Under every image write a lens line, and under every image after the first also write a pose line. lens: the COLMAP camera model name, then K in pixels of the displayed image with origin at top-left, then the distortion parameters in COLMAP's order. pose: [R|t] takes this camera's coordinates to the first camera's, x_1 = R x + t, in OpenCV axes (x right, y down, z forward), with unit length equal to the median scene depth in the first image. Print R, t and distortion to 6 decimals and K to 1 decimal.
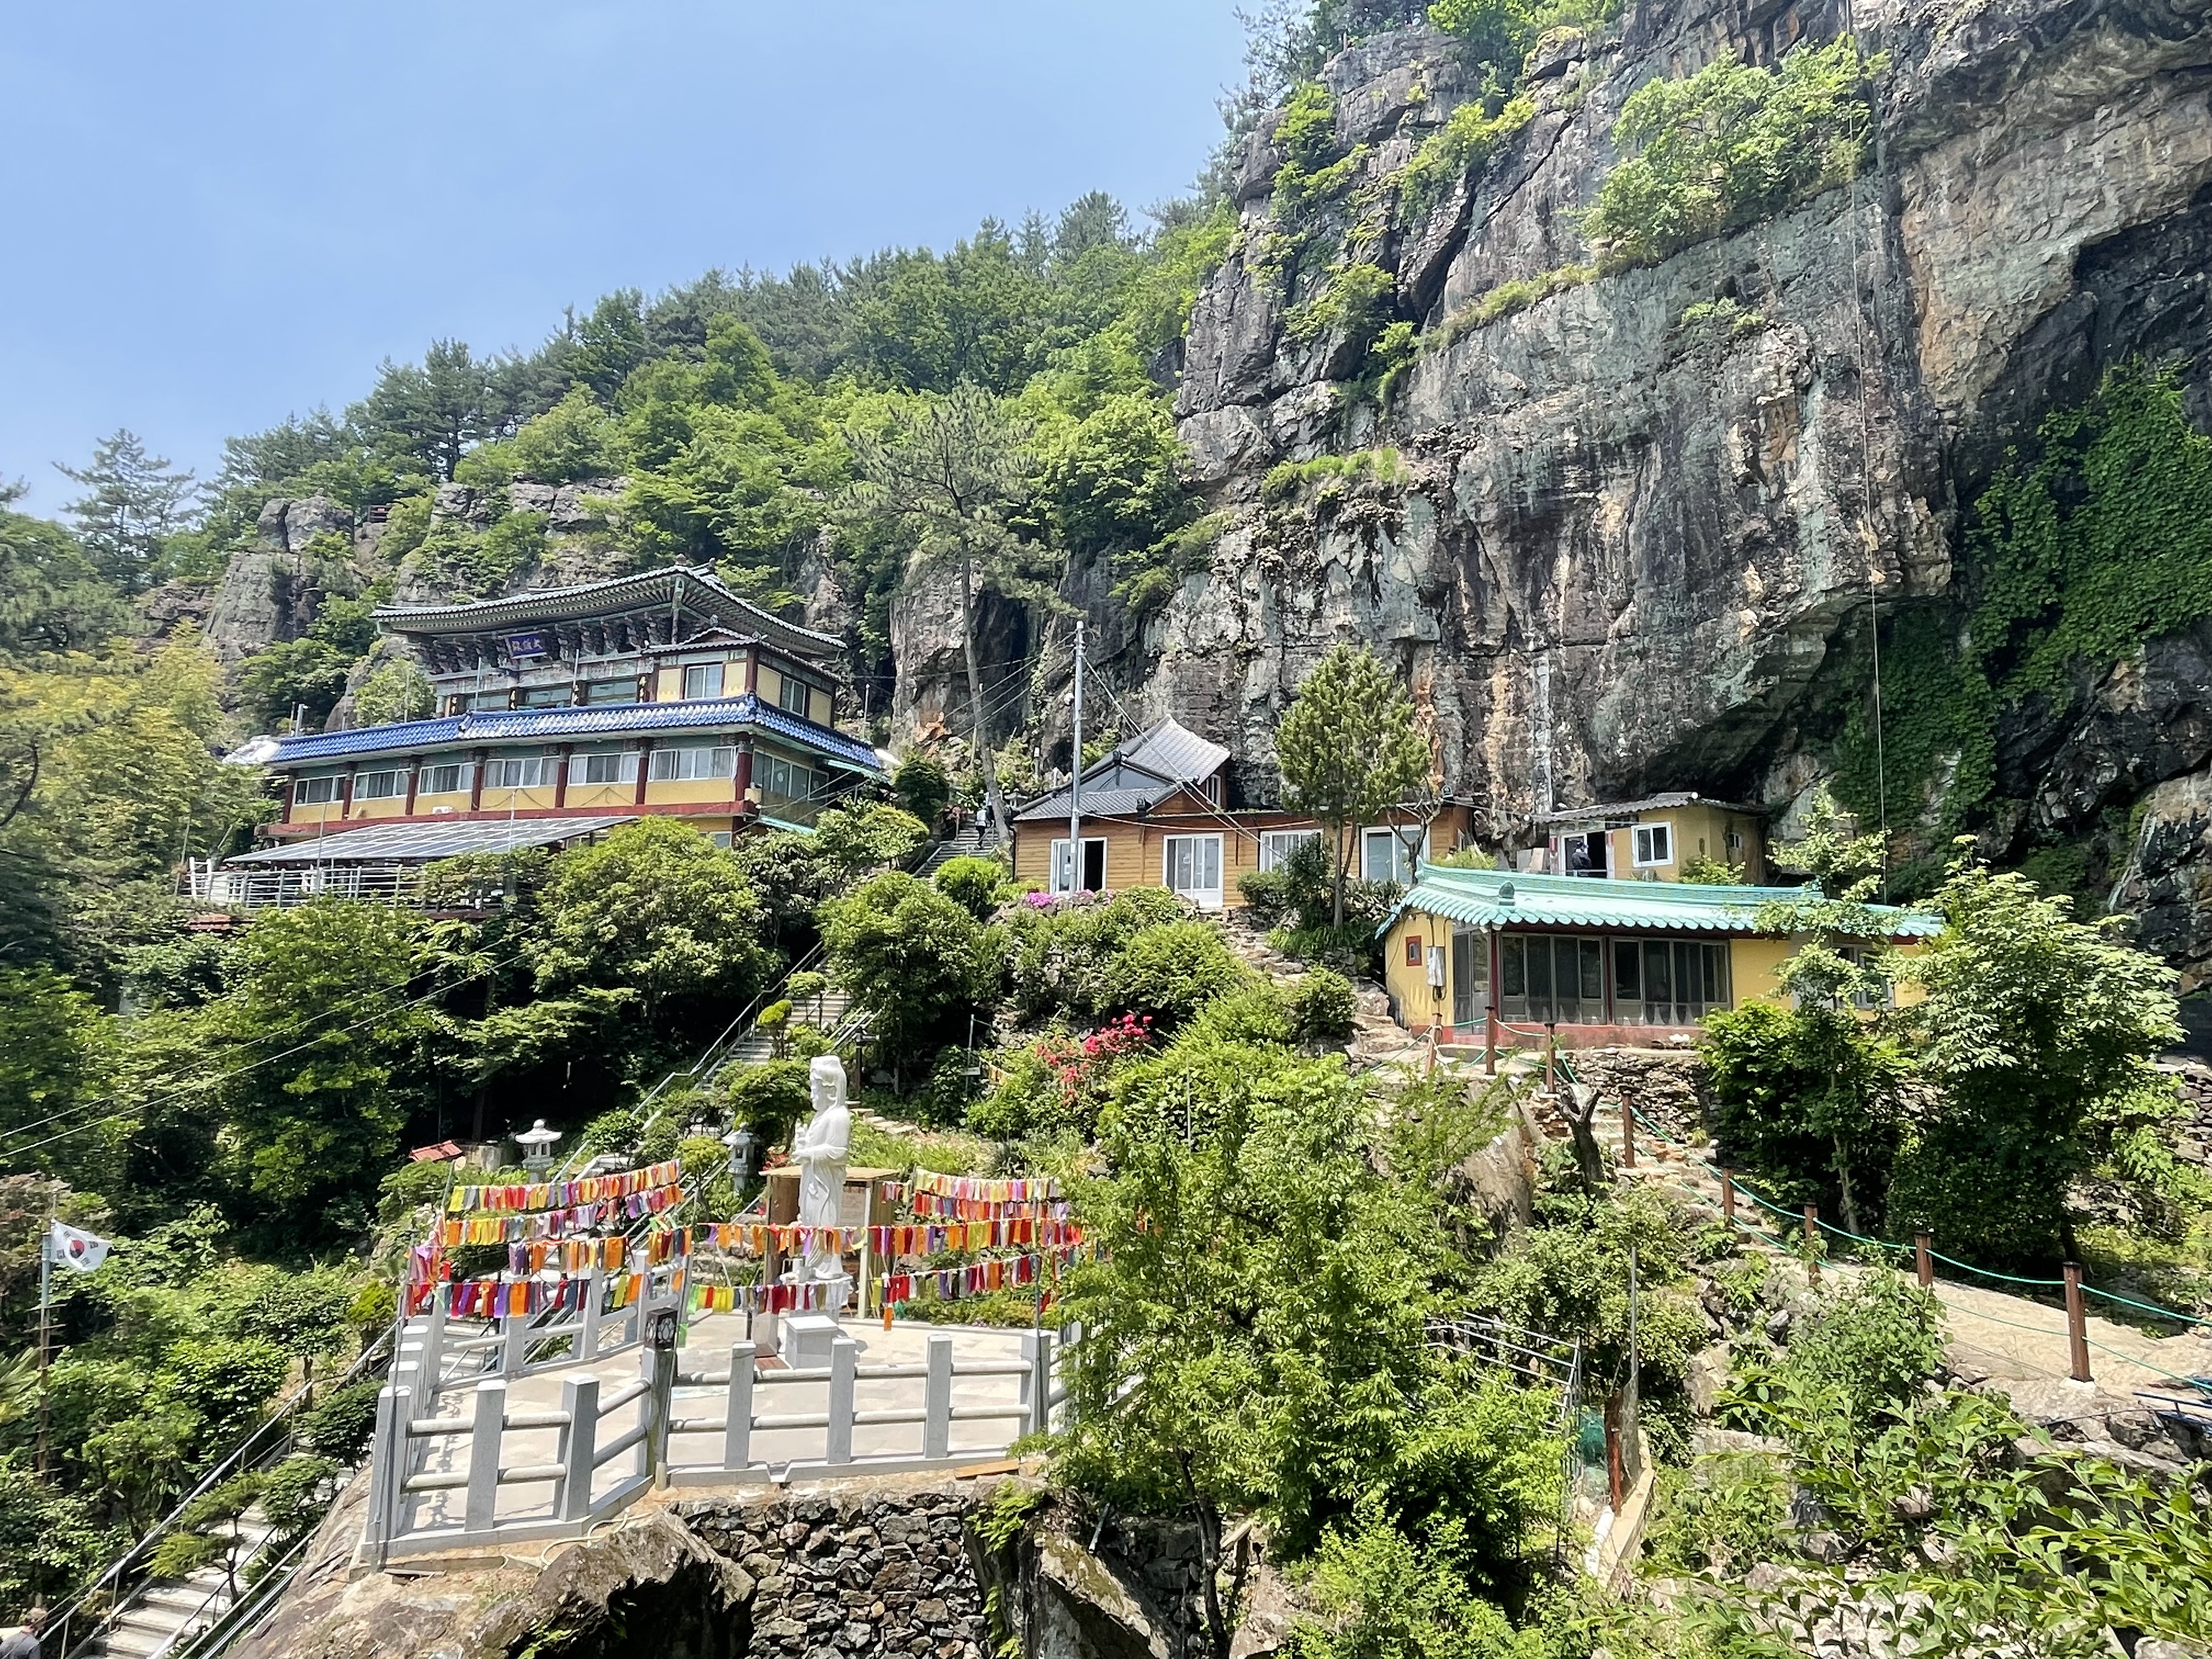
lens RADIAL K [[1356.4, 0, 1113.8], [0, 1356.4, 815.7], [0, 0, 1]] dist [-0.012208, 0.001337]
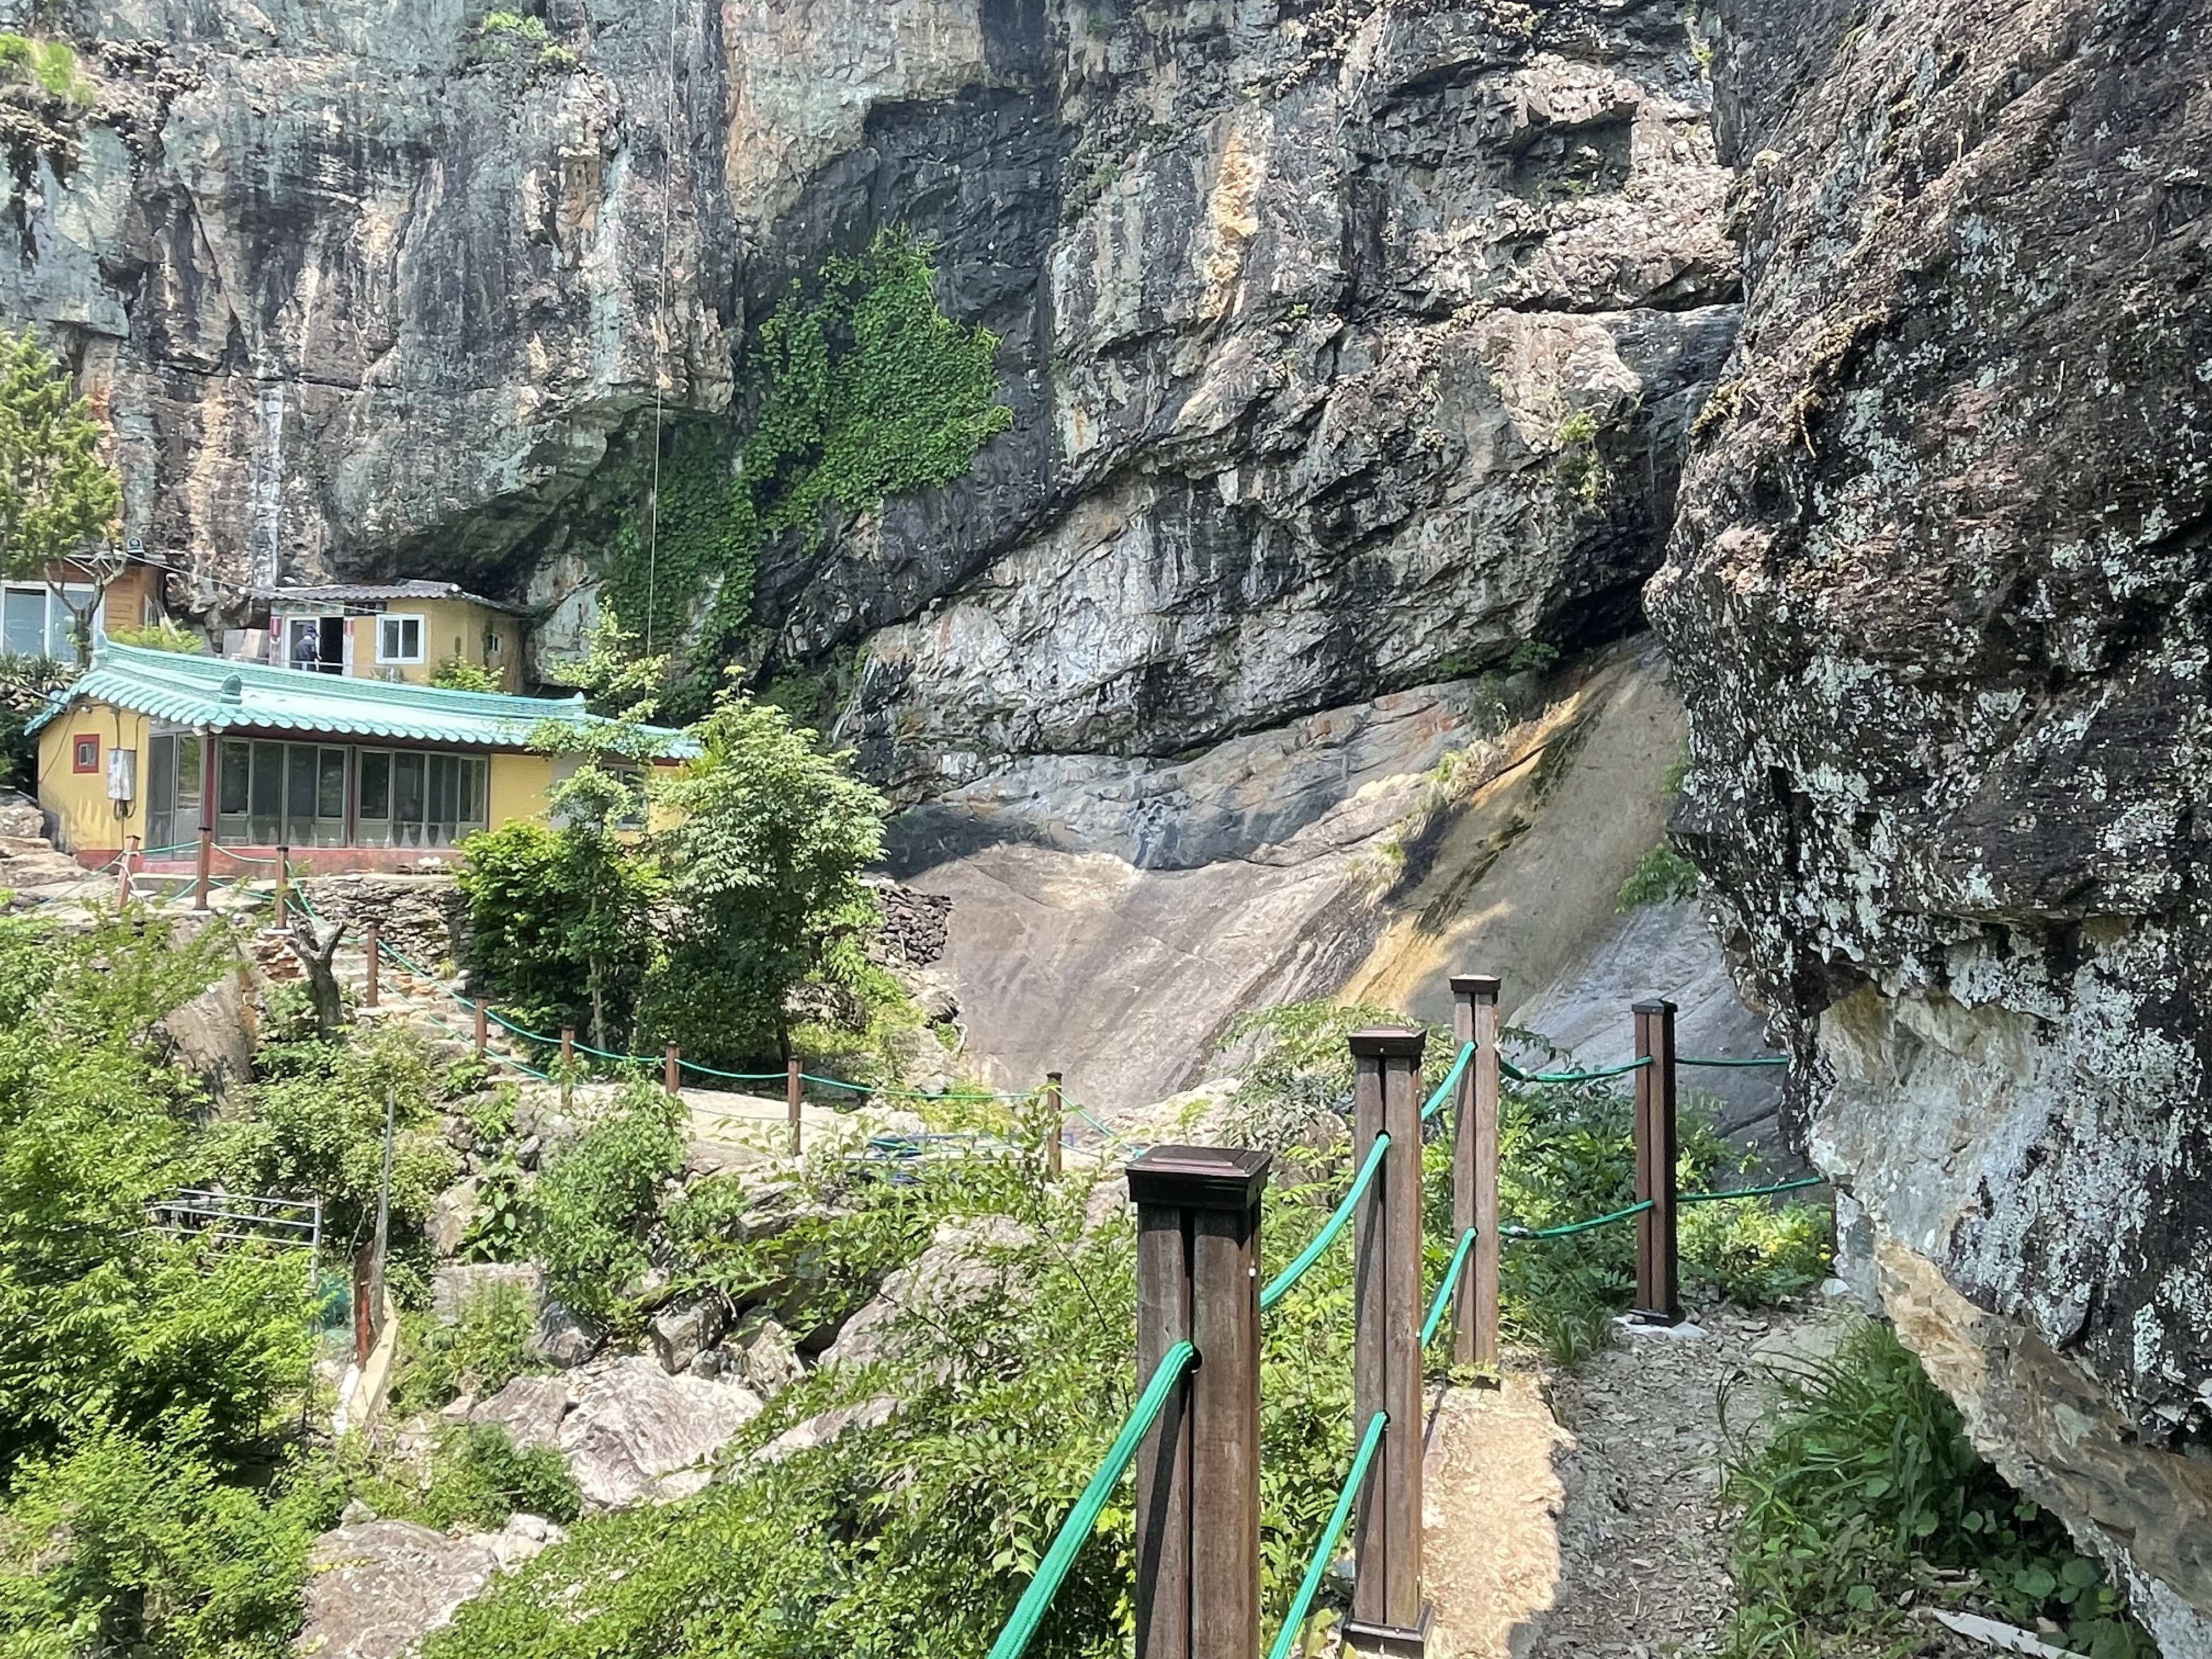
lens RADIAL K [[1547.0, 0, 1138.9], [0, 1547.0, 802.5], [0, 0, 1]] dist [0.008491, -0.022083]
pose [[0.669868, 0.016026, 0.742308, -0.019437], [-0.109609, 0.990947, 0.077519, -0.003652], [-0.734345, -0.133291, 0.665560, -0.015181]]
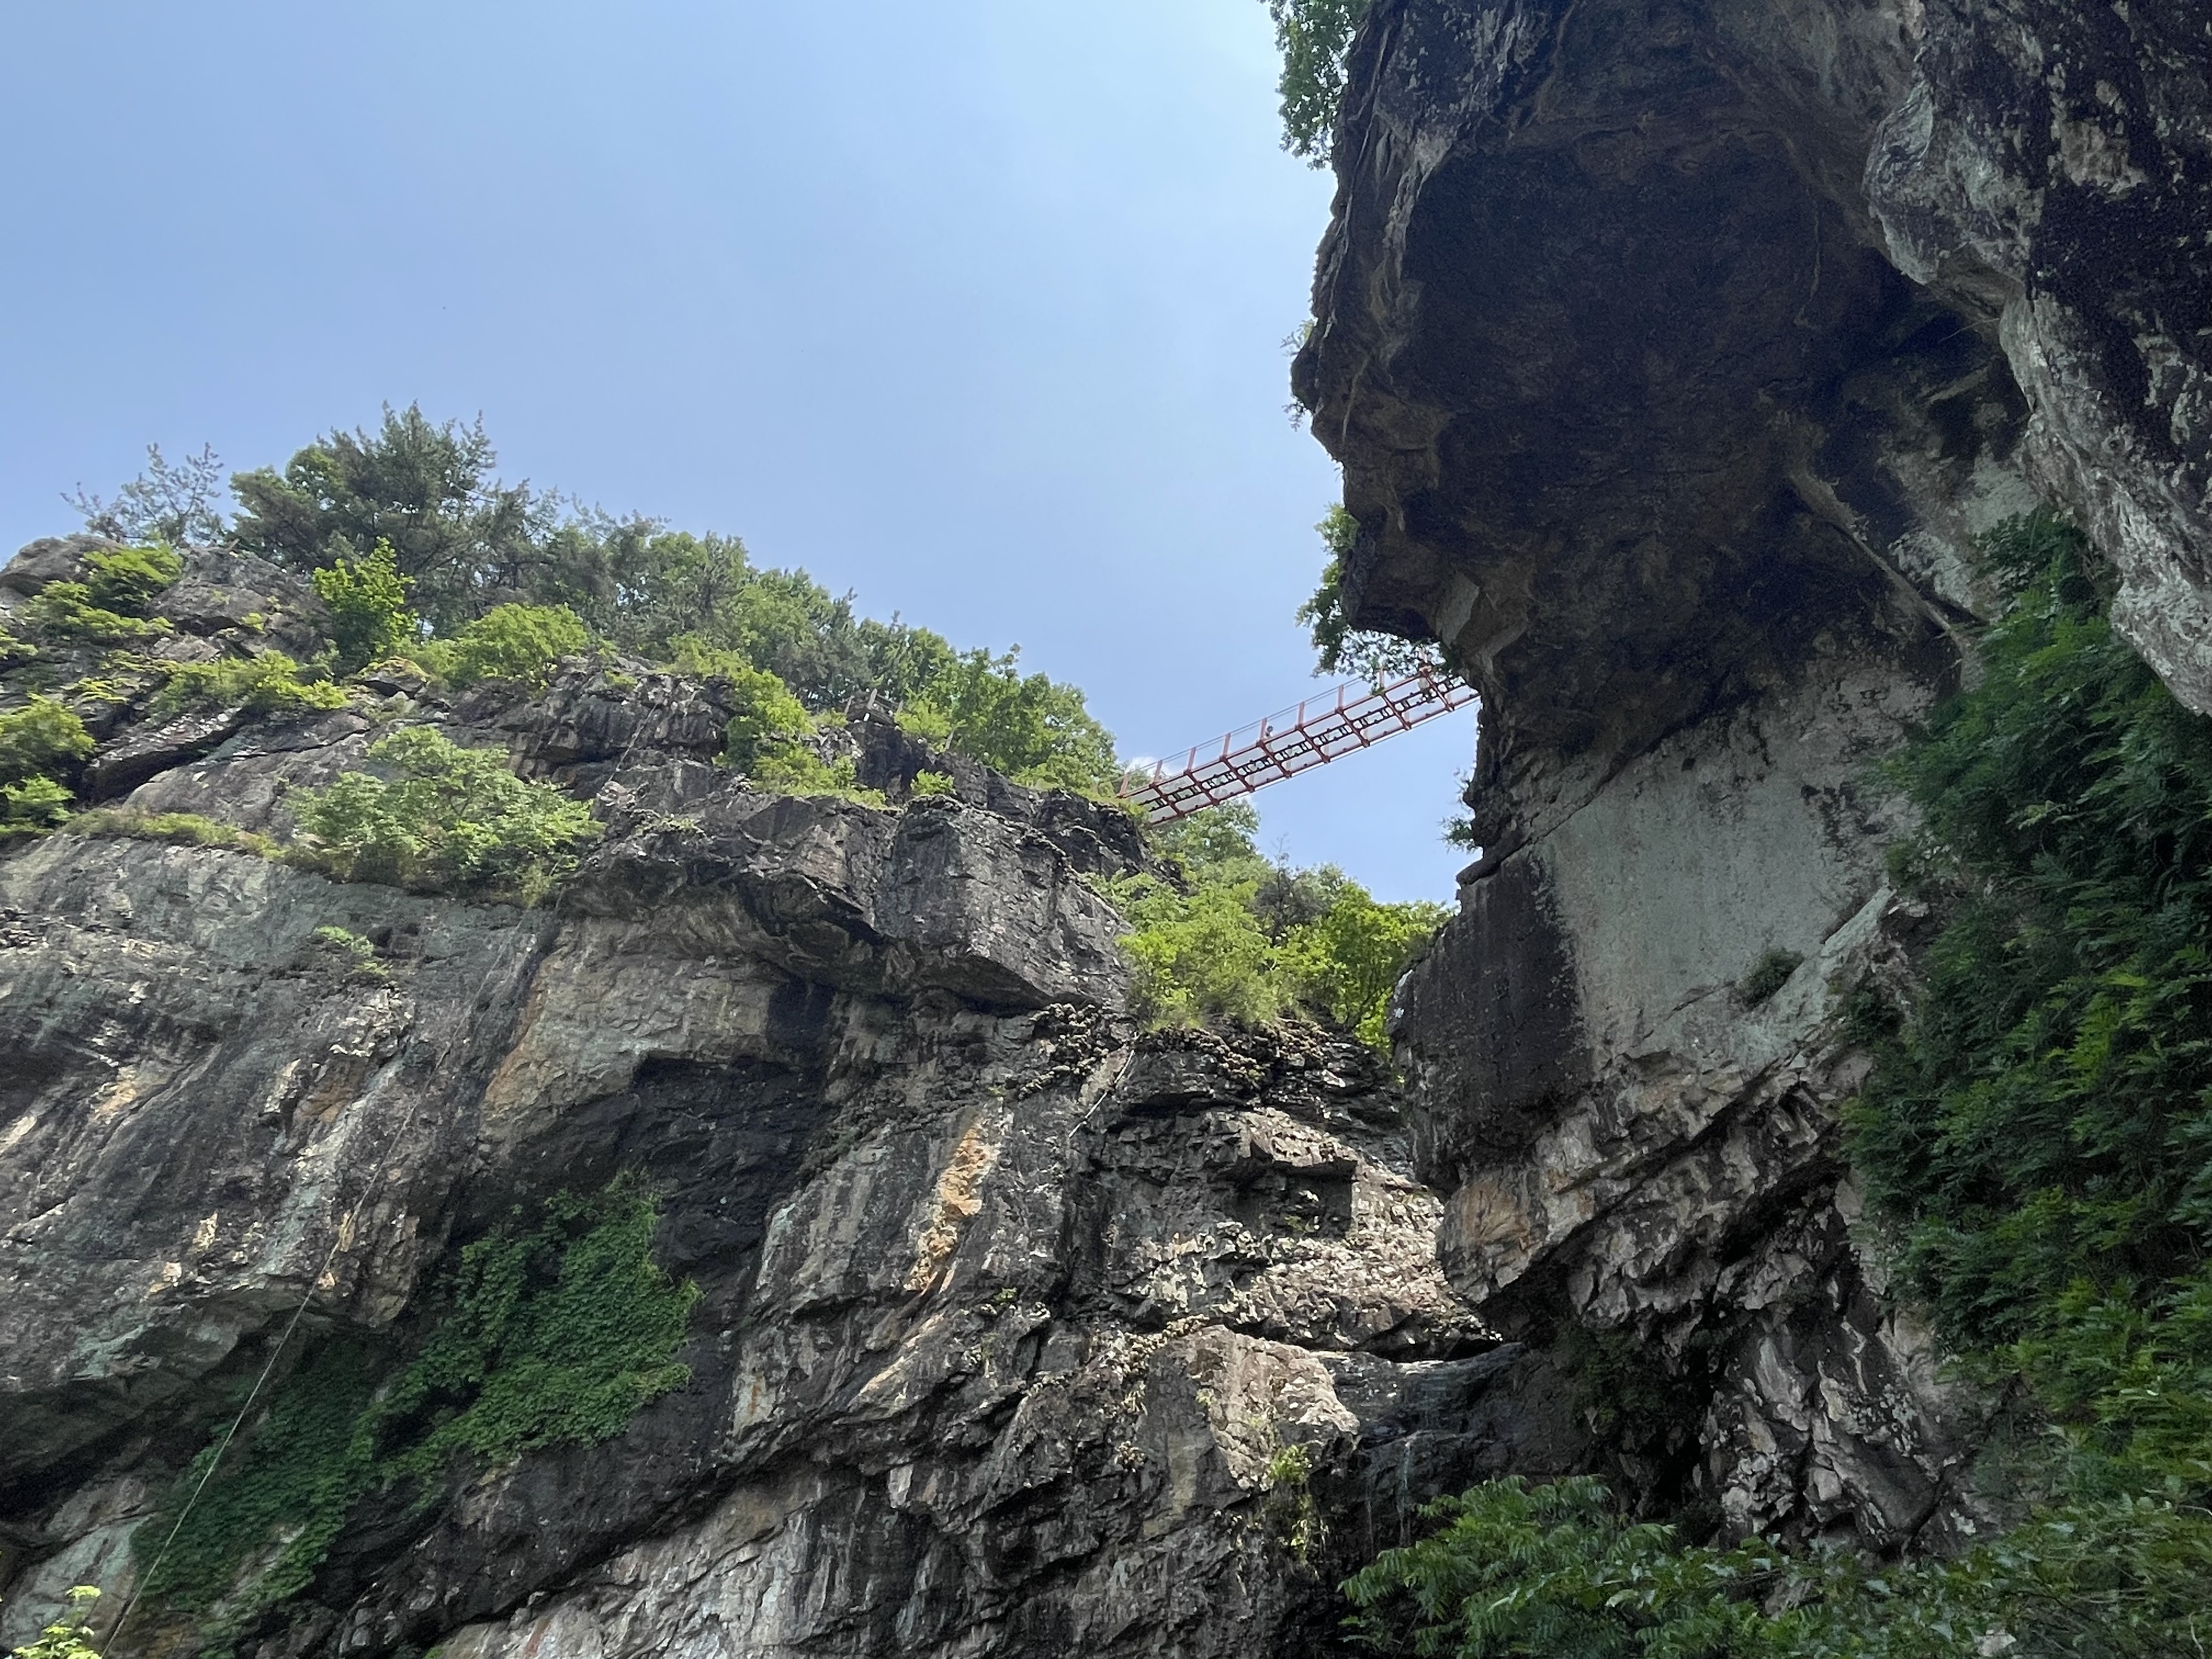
lens RADIAL K [[1356.4, 0, 1123.0], [0, 1356.4, 817.1], [0, 0, 1]] dist [-0.012208, 0.001337]
pose [[0.554085, 0.606290, 0.570440, 0.186268], [-0.217107, 0.766777, -0.604084, 0.009947], [-0.803651, 0.210867, 0.556490, 0.038211]]
